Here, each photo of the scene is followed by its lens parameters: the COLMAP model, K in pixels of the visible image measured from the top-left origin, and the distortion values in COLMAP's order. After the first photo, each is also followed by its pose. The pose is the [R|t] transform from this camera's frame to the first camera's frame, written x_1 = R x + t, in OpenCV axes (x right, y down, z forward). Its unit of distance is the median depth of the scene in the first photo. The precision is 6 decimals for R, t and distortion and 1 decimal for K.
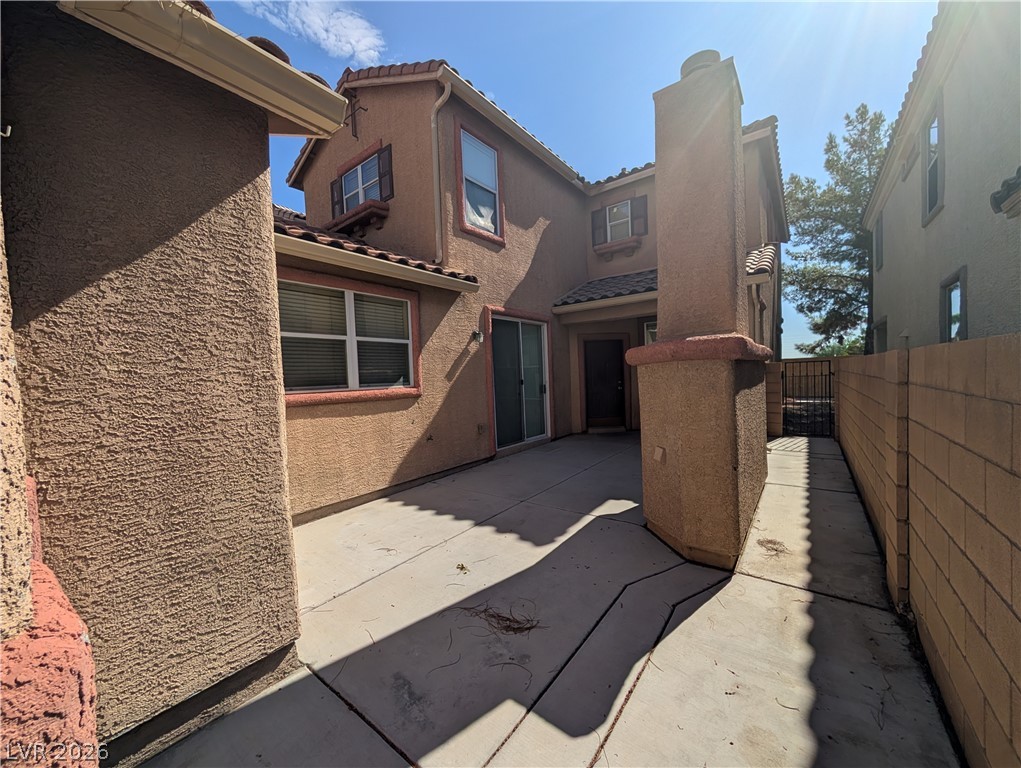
lens RADIAL K [[388.7, 0, 512.1], [0, 388.7, 382.8], [0, 0, 1]] dist [0.000500, 0.000359]
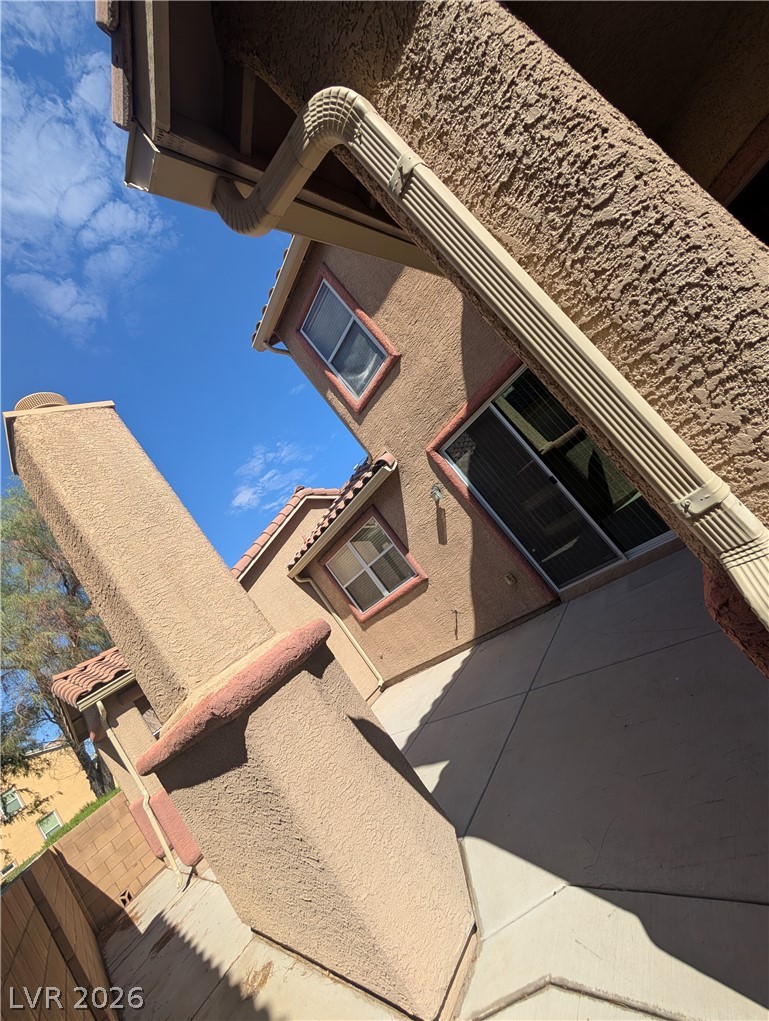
lens RADIAL K [[388.7, 0, 389.5], [0, 388.7, 509.3], [0, 0, 1]] dist [0.000500, 0.000359]
pose [[-0.114359, -0.042662, -0.992523, 0.734388], [0.597875, 0.794937, -0.103057, -0.062006], [0.793390, -0.605190, -0.065402, 0.913437]]
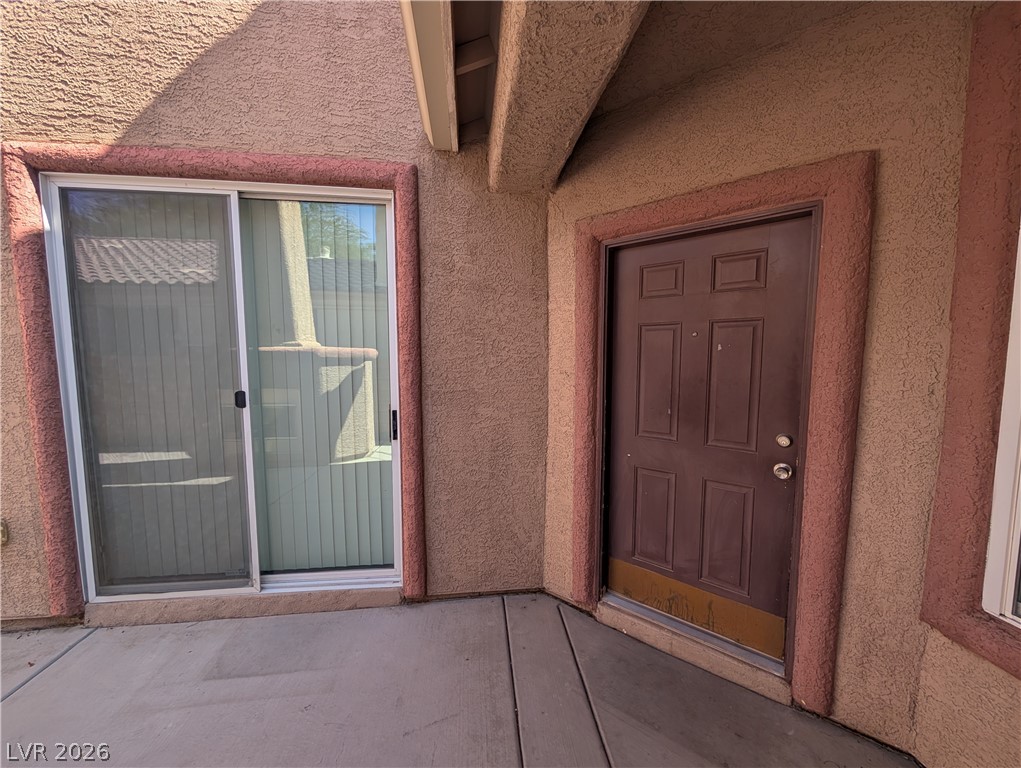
lens RADIAL K [[388.7, 0, 512.4], [0, 388.7, 389.2], [0, 0, 1]] dist [0.000500, 0.000359]
pose [[0.693678, 0.096228, -0.713829, 0.438590], [-0.040565, 0.994682, 0.094668, -0.052867], [0.719142, -0.036713, 0.693892, 1.061928]]
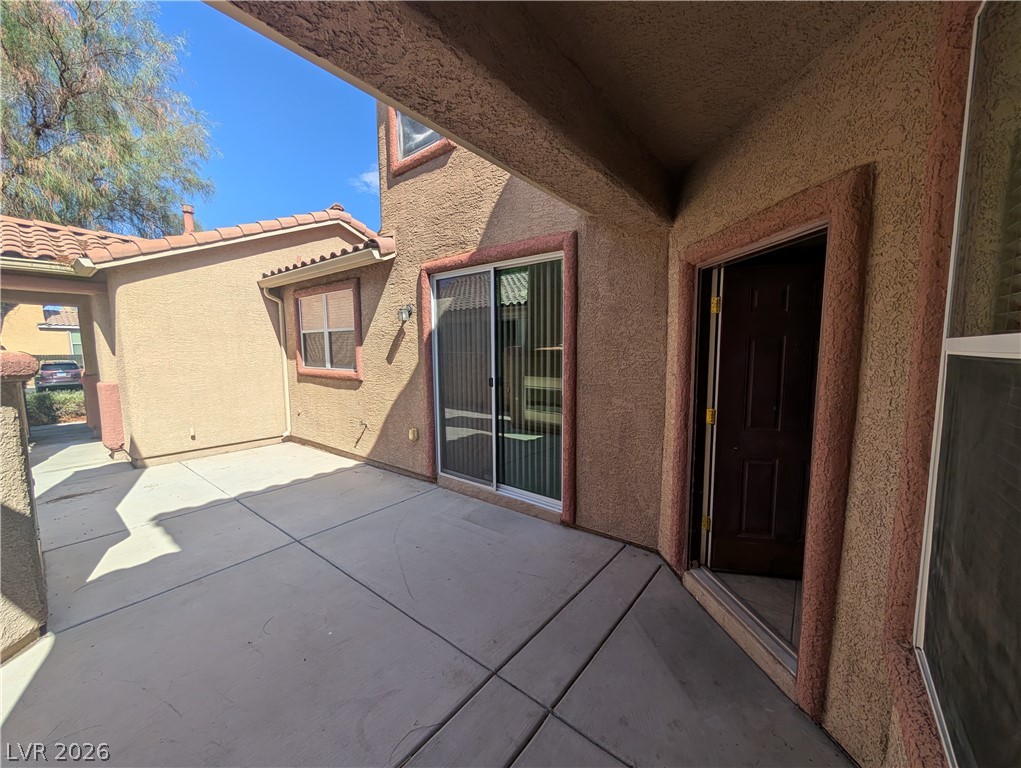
lens RADIAL K [[388.7, 0, 510.3], [0, 388.7, 391.2], [0, 0, 1]] dist [0.000500, 0.000359]
pose [[-0.024436, 0.143628, -0.989330, 0.644134], [-0.012781, 0.989500, 0.143969, -0.077460], [0.999620, 0.016163, -0.022344, 1.171643]]
